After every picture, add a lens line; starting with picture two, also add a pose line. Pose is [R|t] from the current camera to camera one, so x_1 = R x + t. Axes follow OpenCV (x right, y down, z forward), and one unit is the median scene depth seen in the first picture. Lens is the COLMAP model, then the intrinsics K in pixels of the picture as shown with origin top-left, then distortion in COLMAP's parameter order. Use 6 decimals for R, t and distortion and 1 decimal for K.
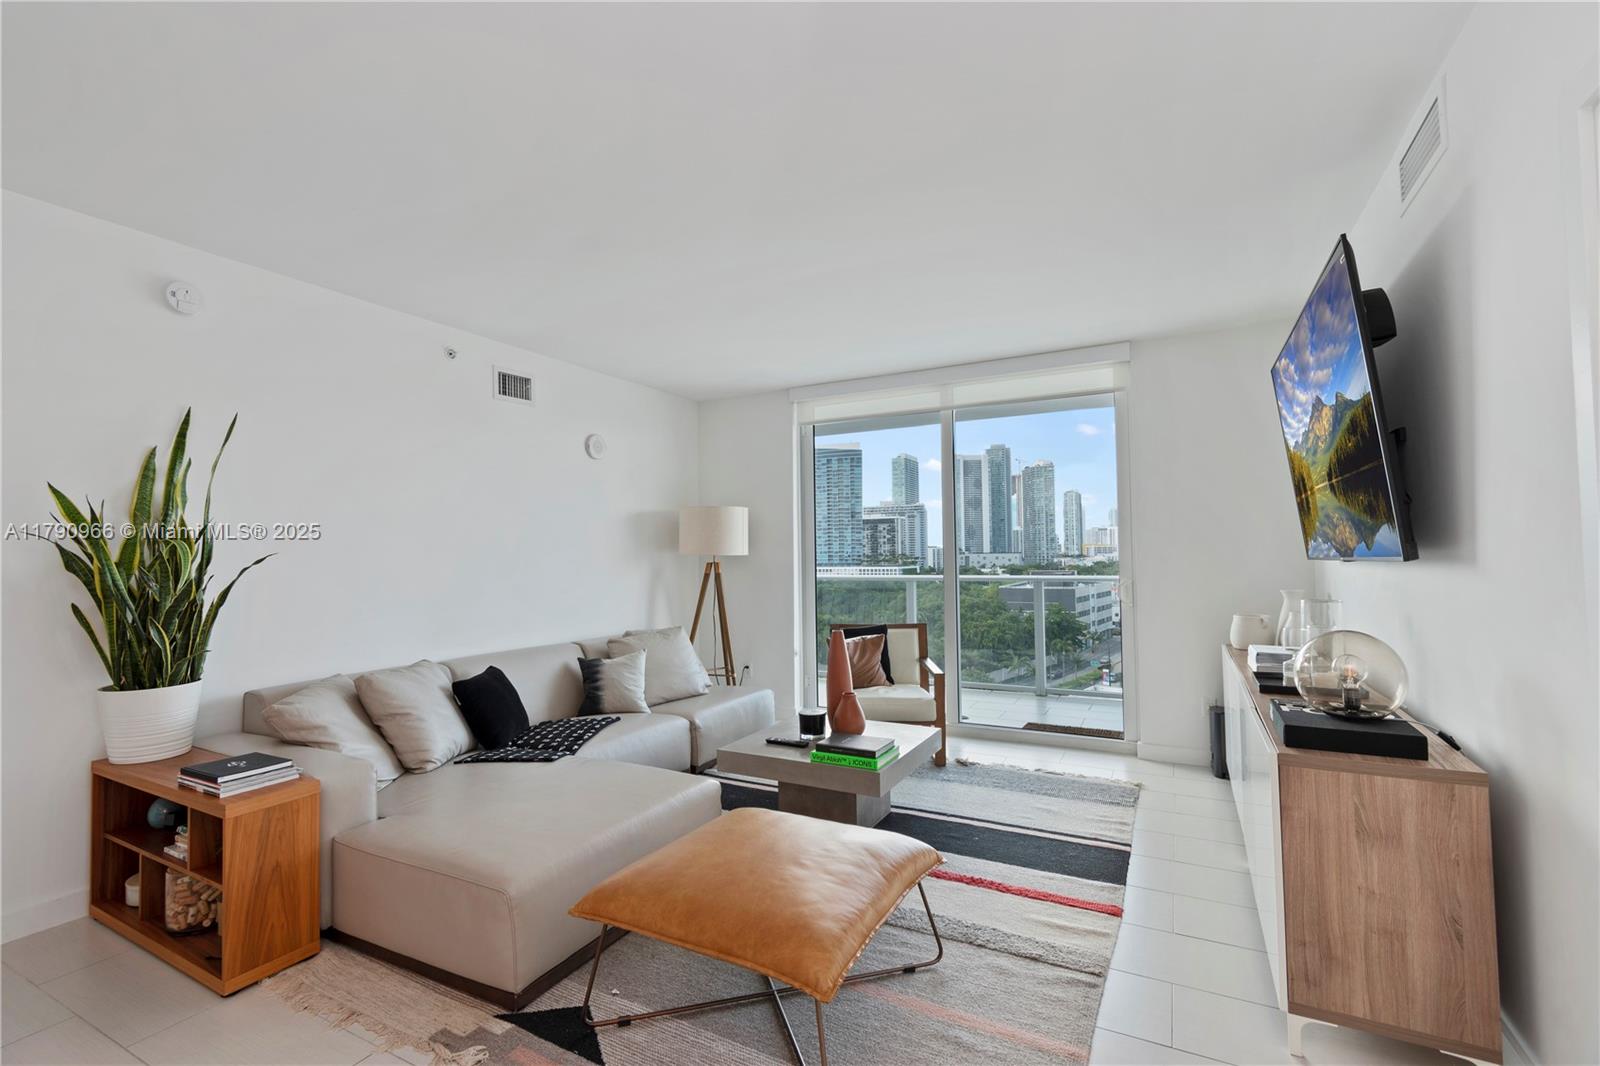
lens RADIAL K [[706.3, 0, 800.0], [0, 706.3, 533.0], [0, 0, 1]] dist [0.000051, -0.000032]
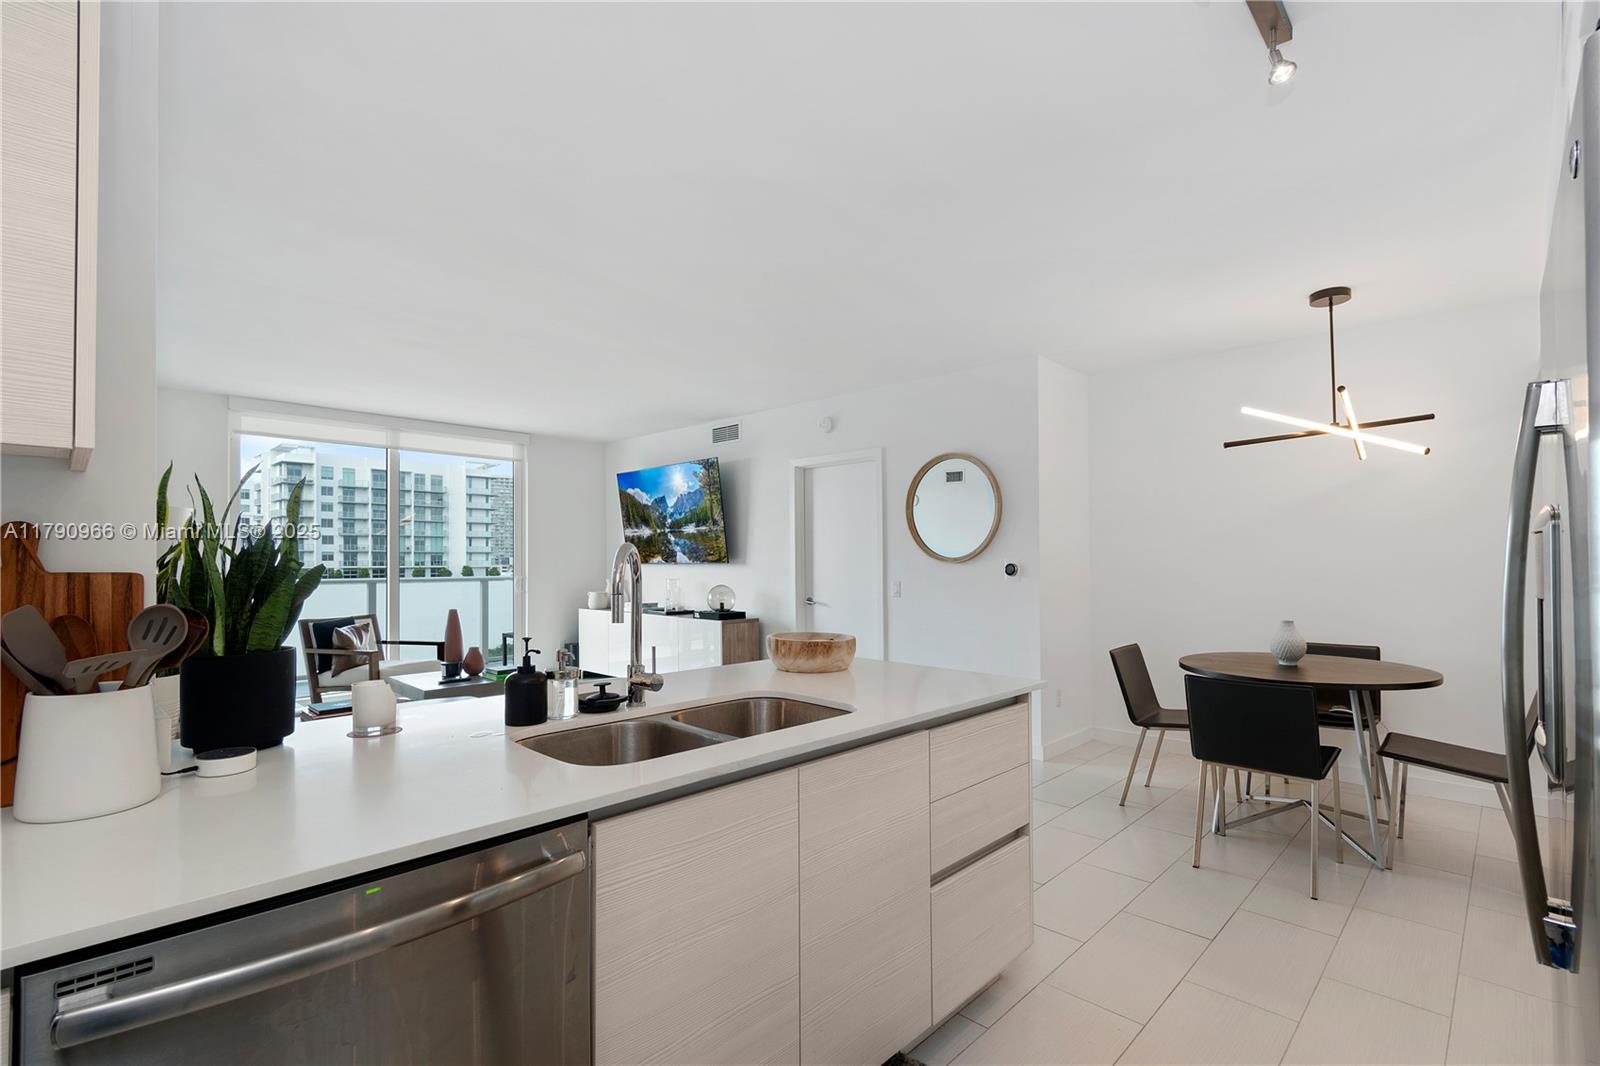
lens RADIAL K [[735.5, 0, 800.0], [0, 735.5, 533.0], [0, 0, 1]] dist [0.001123, 0.000041]
pose [[0.276100, 0.057355, 0.959416, -0.378875], [-0.029413, 0.998255, -0.051212, 0.010677], [-0.960679, -0.014080, 0.277305, -0.041635]]
